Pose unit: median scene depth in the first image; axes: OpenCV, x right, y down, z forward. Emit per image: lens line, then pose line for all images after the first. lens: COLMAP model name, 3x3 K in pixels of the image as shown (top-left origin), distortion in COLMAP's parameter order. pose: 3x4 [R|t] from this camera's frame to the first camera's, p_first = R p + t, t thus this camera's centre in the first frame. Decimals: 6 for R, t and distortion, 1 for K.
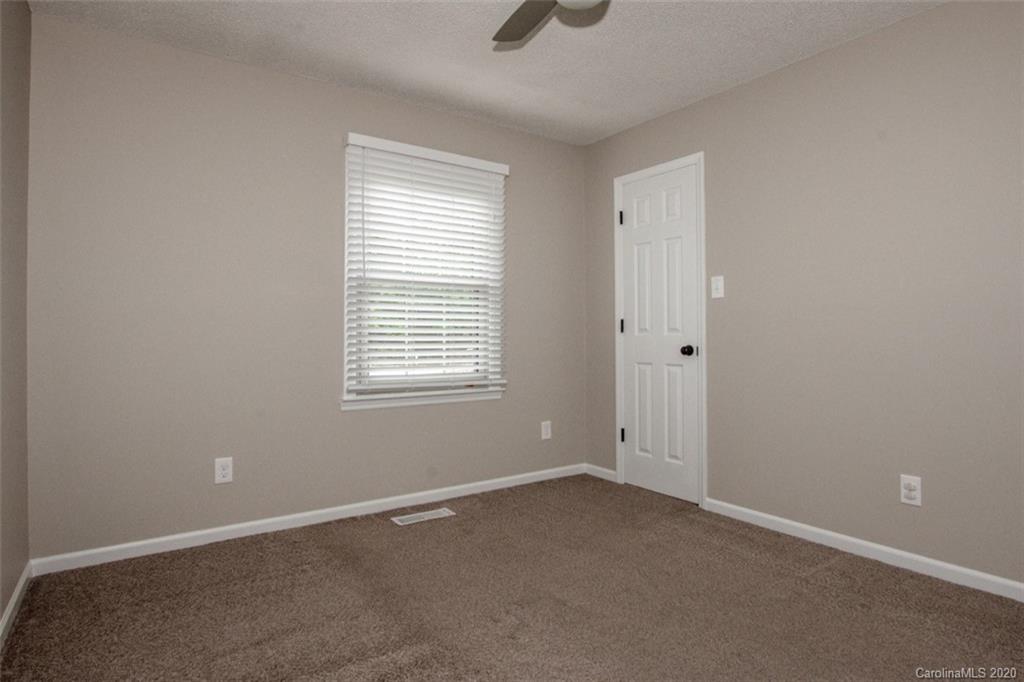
lens RADIAL K [[563.1, 0, 514.0], [0, 563.1, 325.3], [0, 0, 1]] dist [-0.050010, 0.011001]
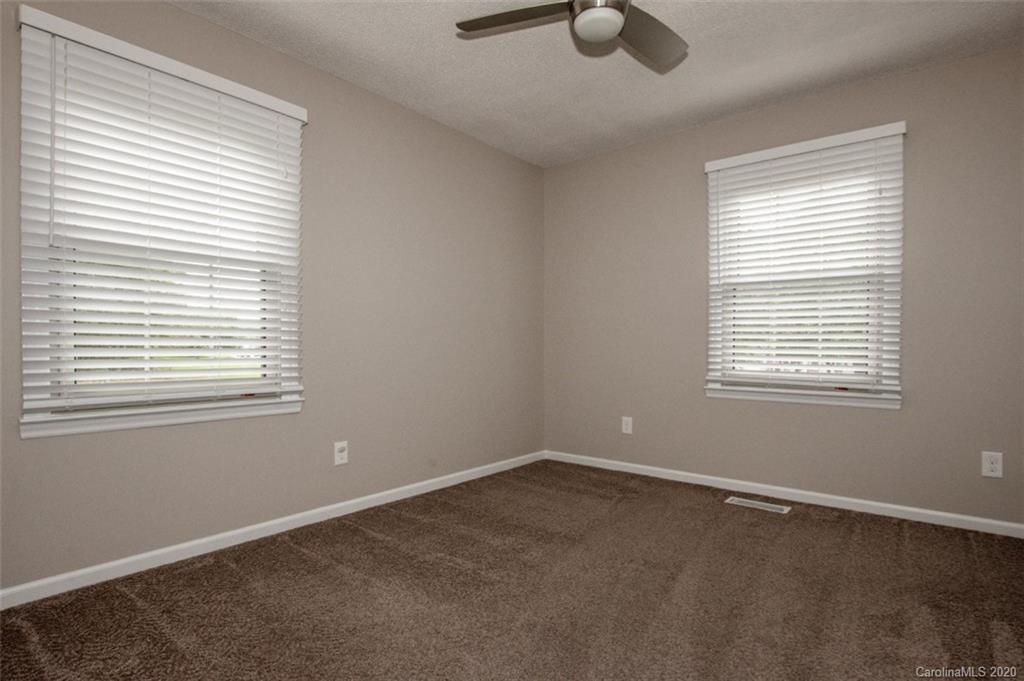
lens RADIAL K [[503.3, 0, 507.1], [0, 503.3, 345.0], [0, 0, 1]] dist [-0.038606, 0.007389]
pose [[0.253453, 0.006717, -0.967324, 0.571014], [0.016692, 0.999797, 0.011316, 0.020179], [0.967204, -0.019015, 0.253290, 0.287140]]
